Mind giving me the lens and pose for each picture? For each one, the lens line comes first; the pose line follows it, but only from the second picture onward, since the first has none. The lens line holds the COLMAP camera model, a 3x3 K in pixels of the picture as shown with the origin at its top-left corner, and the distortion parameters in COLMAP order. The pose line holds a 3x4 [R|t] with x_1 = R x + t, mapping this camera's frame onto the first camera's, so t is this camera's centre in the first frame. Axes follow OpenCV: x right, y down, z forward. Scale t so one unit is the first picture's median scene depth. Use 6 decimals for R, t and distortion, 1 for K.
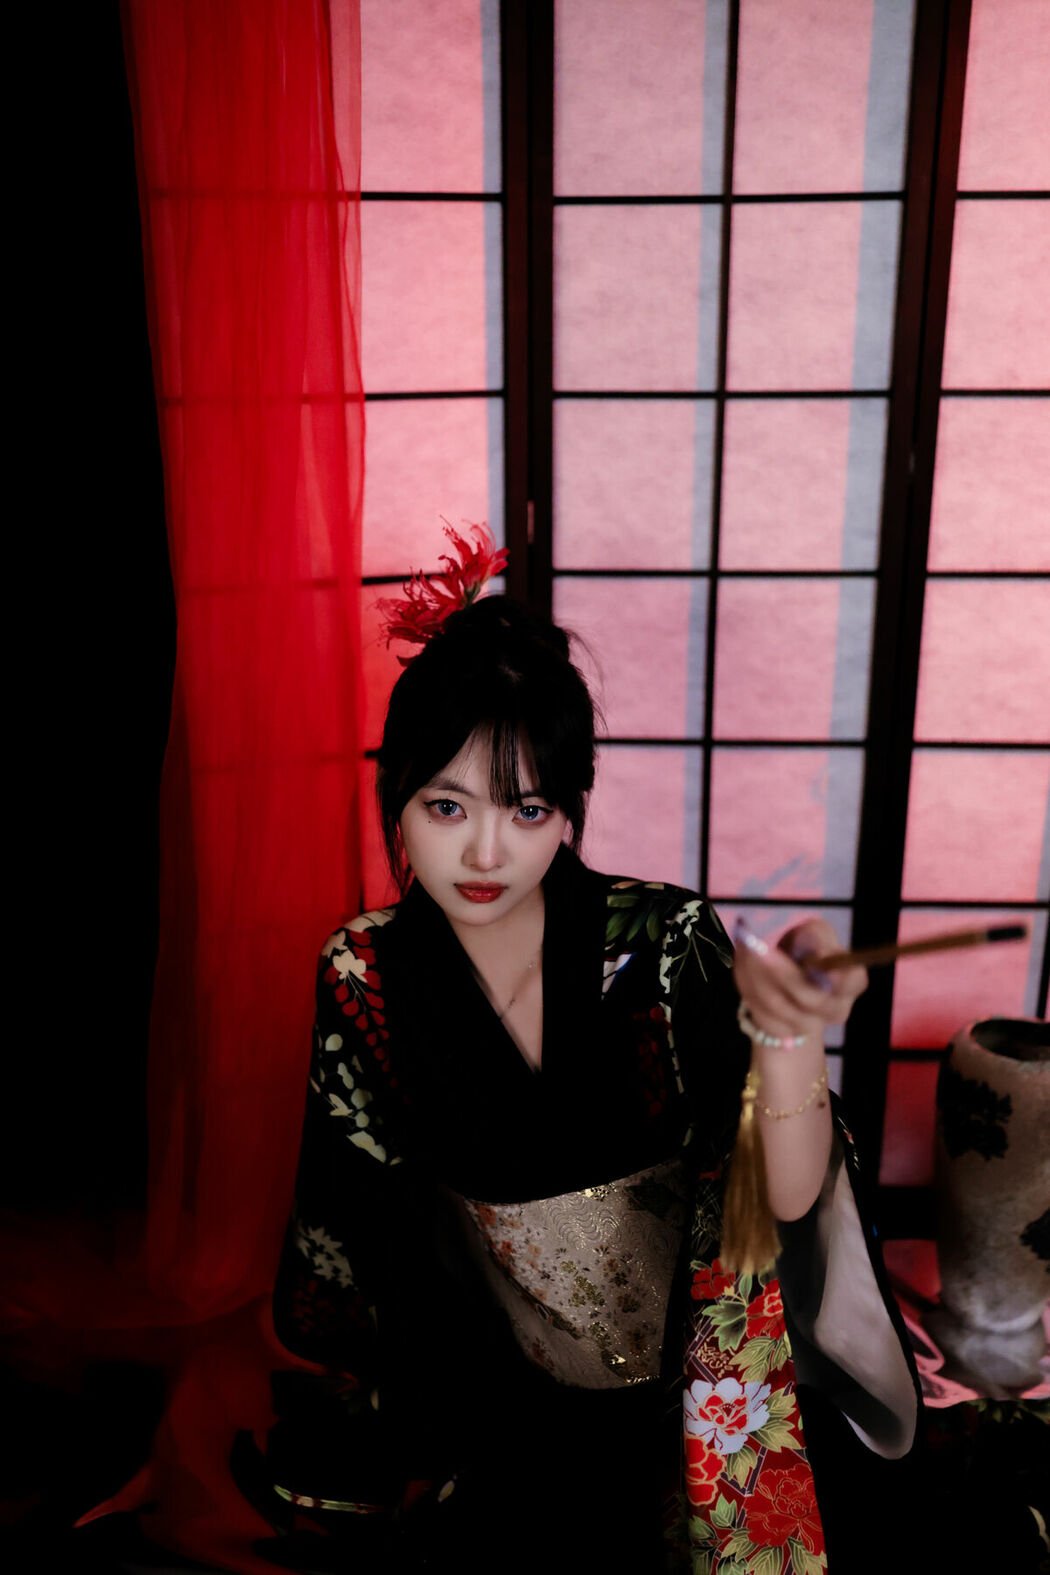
lens RADIAL K [[1495.2, 0, 525.0], [0, 1495.2, 787.5], [0, 0, 1]] dist [-0.002996, 0.005469]
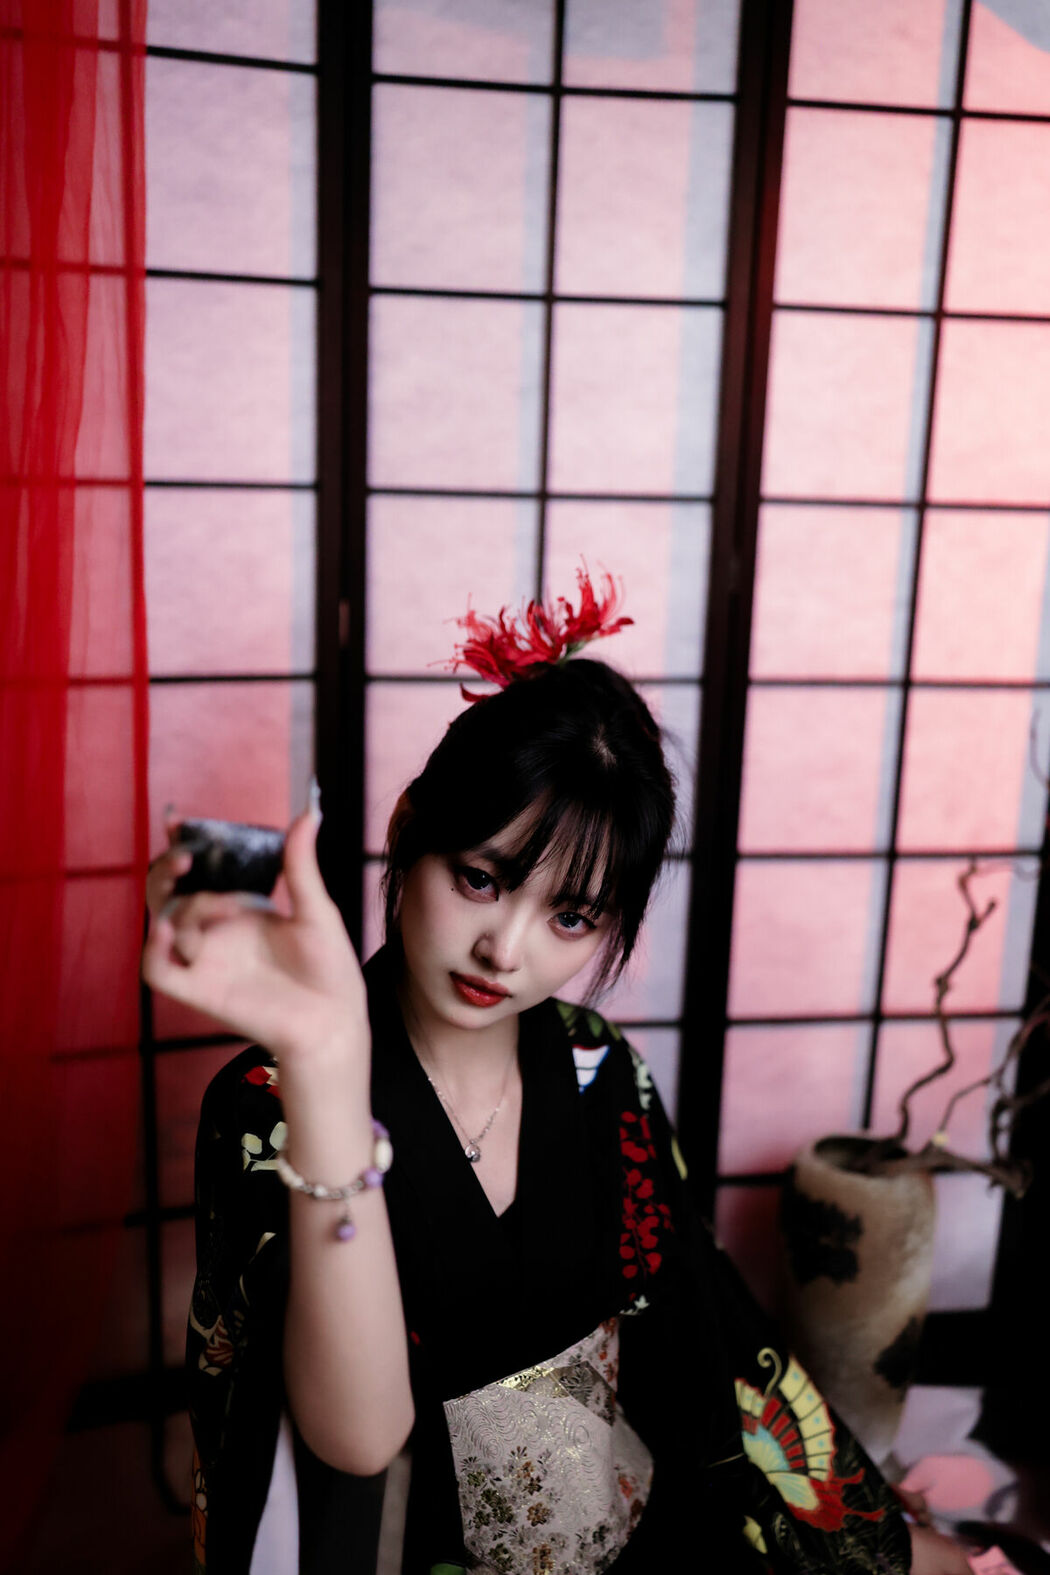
lens RADIAL K [[1495.2, 0, 525.0], [0, 1495.2, 787.5], [0, 0, 1]] dist [-0.002996, 0.005469]
pose [[0.980905, -0.007310, 0.194352, -0.071009], [0.025036, 0.995725, -0.088906, 0.011671], [-0.192872, 0.092074, 0.976895, 0.074231]]
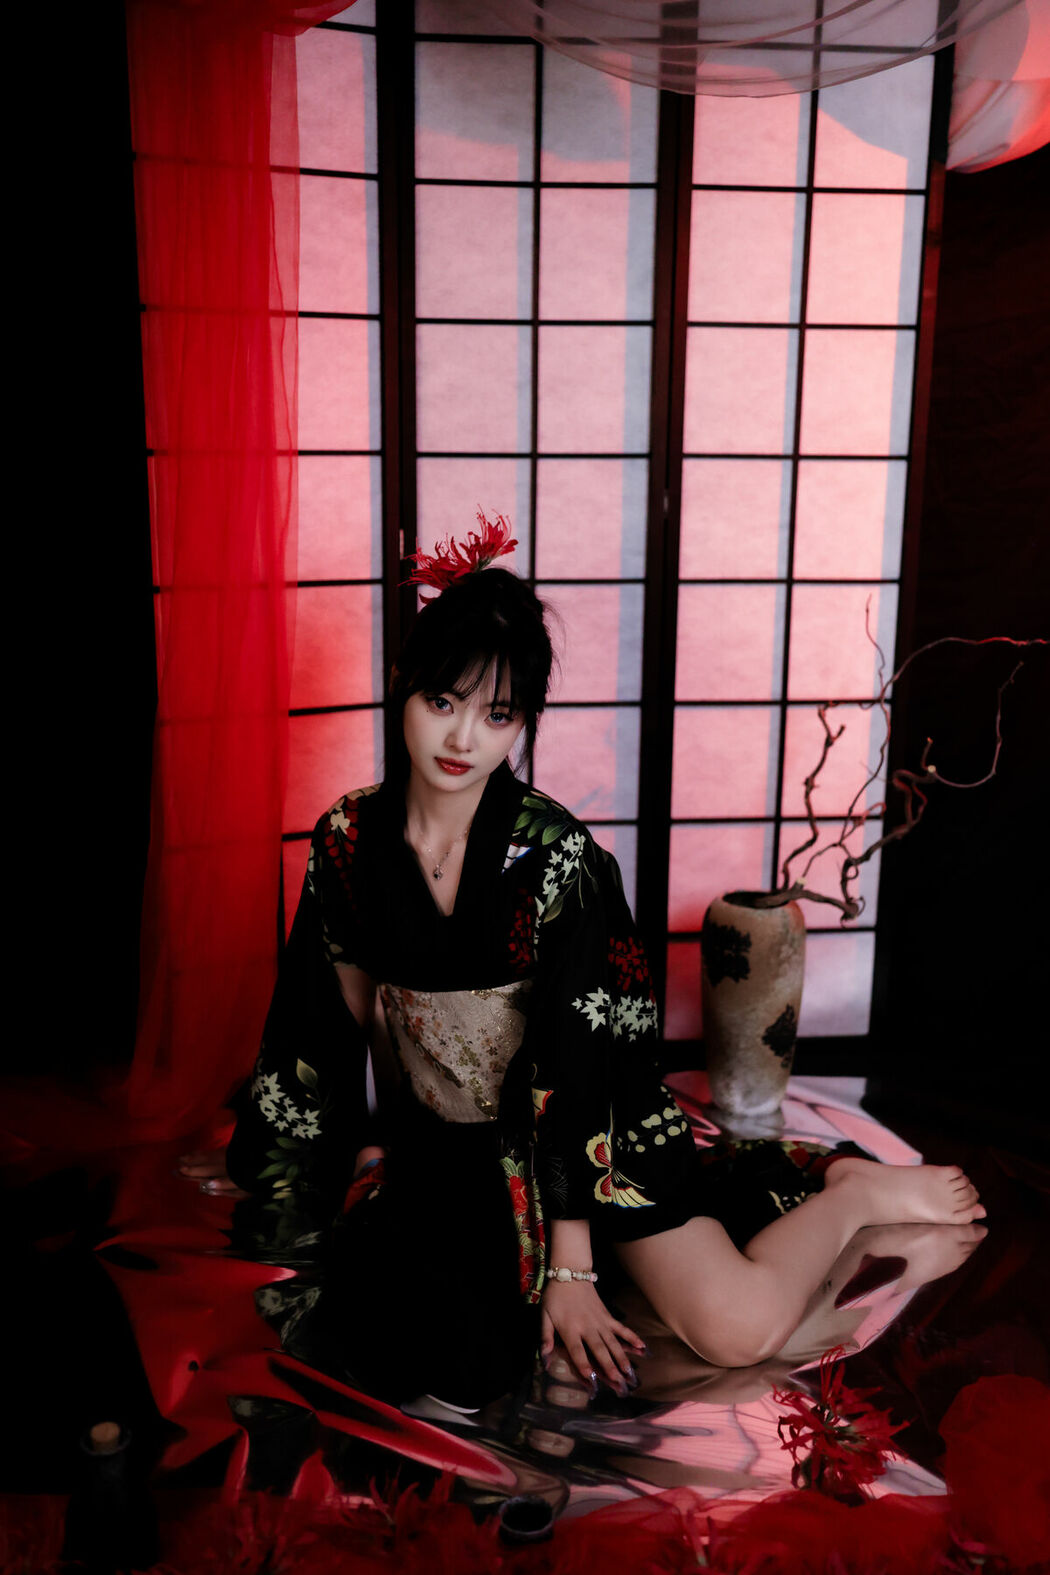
lens RADIAL K [[1495.2, 0, 525.0], [0, 1495.2, 787.5], [0, 0, 1]] dist [-0.002996, 0.005469]
pose [[0.988744, -0.020620, 0.148188, -0.097743], [0.032508, 0.996404, -0.078249, 0.168353], [-0.146042, 0.082185, 0.985859, -0.390667]]
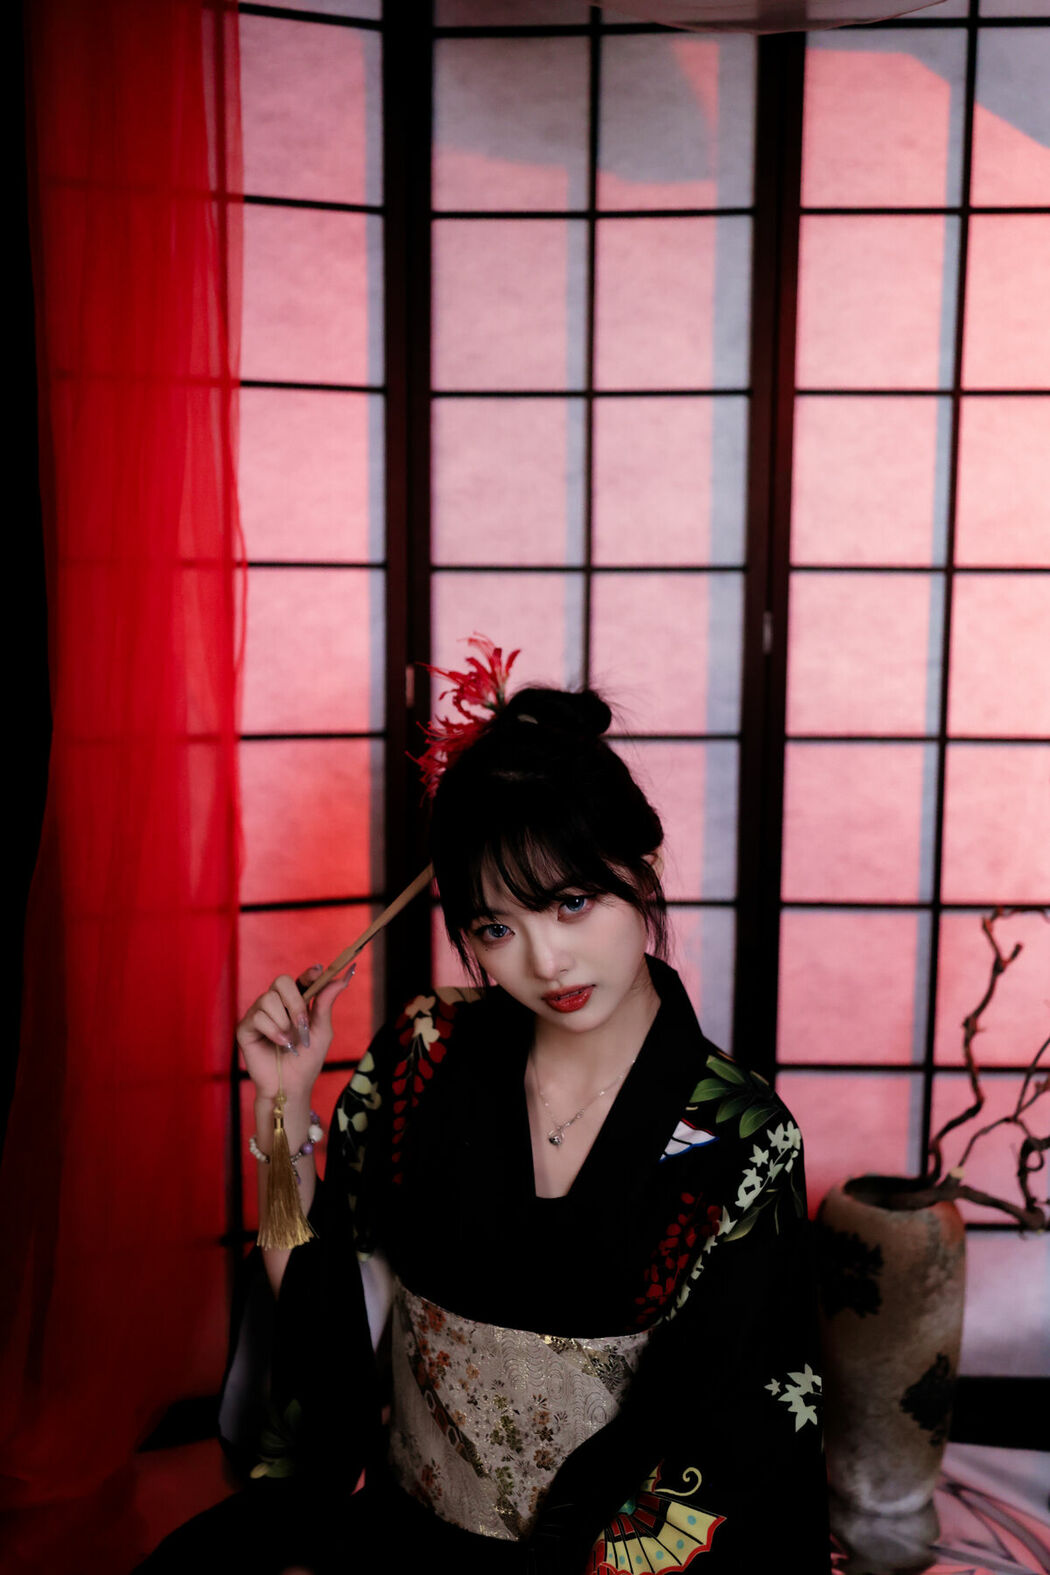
lens RADIAL K [[1495.2, 0, 525.0], [0, 1495.2, 787.5], [0, 0, 1]] dist [-0.002996, 0.005469]
pose [[0.999693, 0.008619, 0.023242, 0.063152], [-0.004051, 0.981806, -0.189845, 0.095168], [-0.024455, 0.189692, 0.981539, -0.019367]]
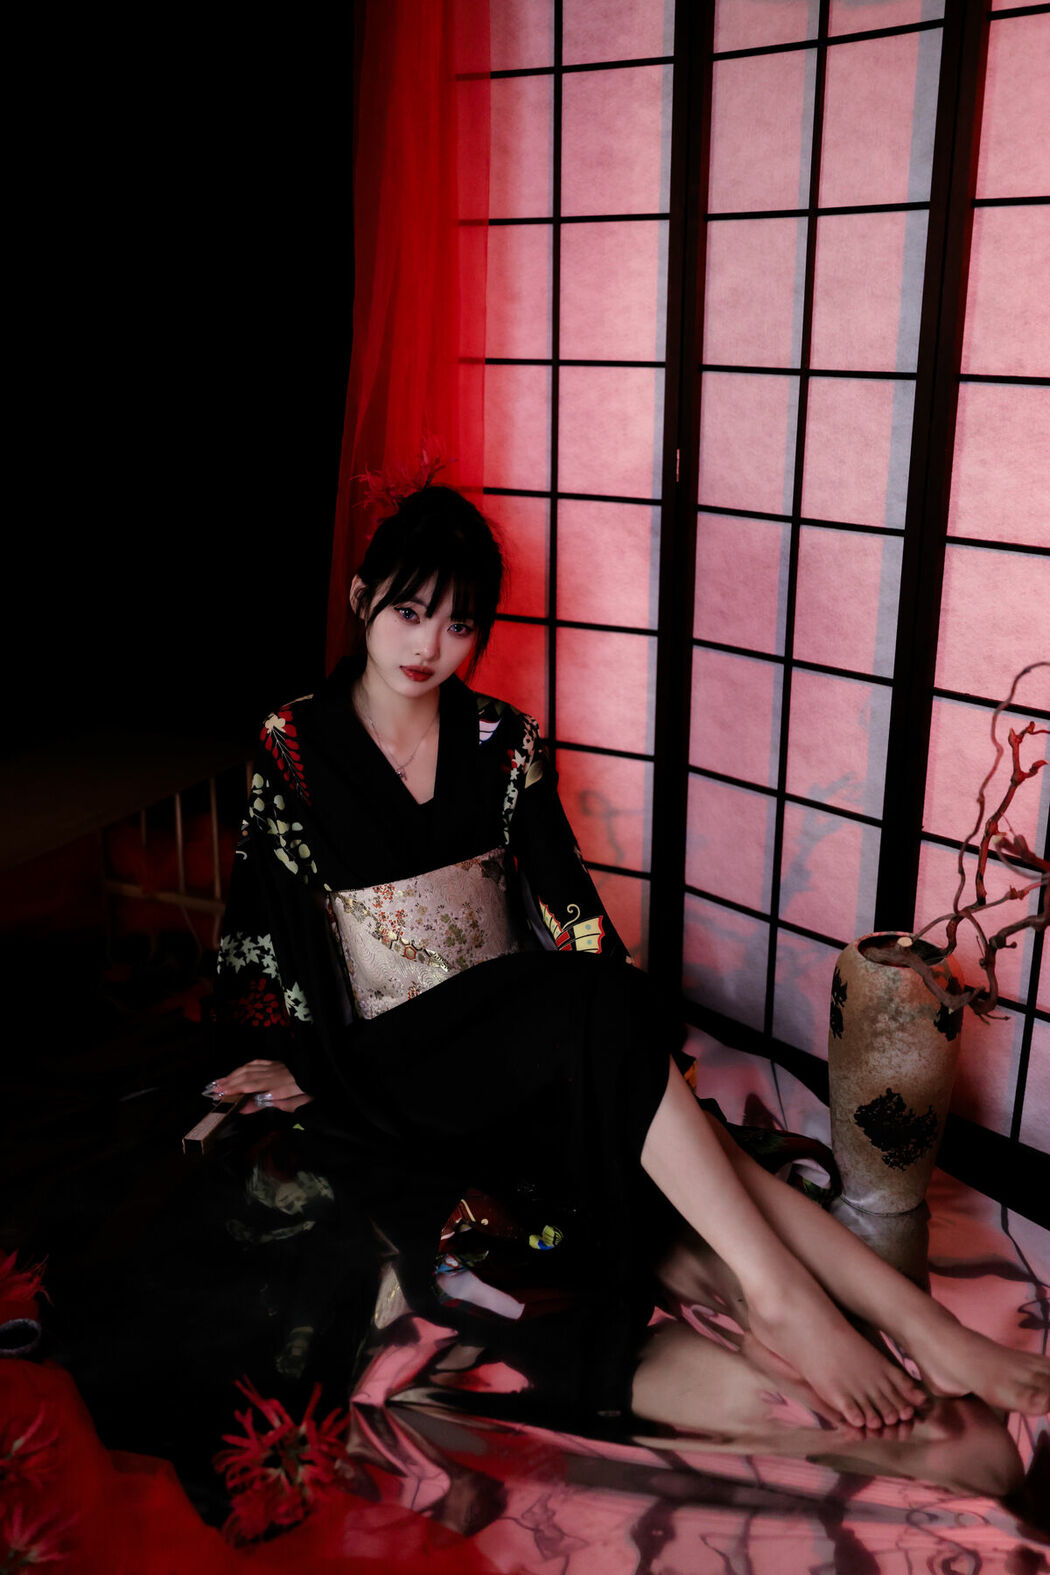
lens RADIAL K [[1495.2, 0, 525.0], [0, 1495.2, 787.5], [0, 0, 1]] dist [-0.002996, 0.005469]
pose [[0.727023, 0.218567, -0.650896, 0.845048], [-0.211148, 0.973213, 0.090956, 0.004853], [0.653341, 0.071308, 0.753698, -0.046838]]
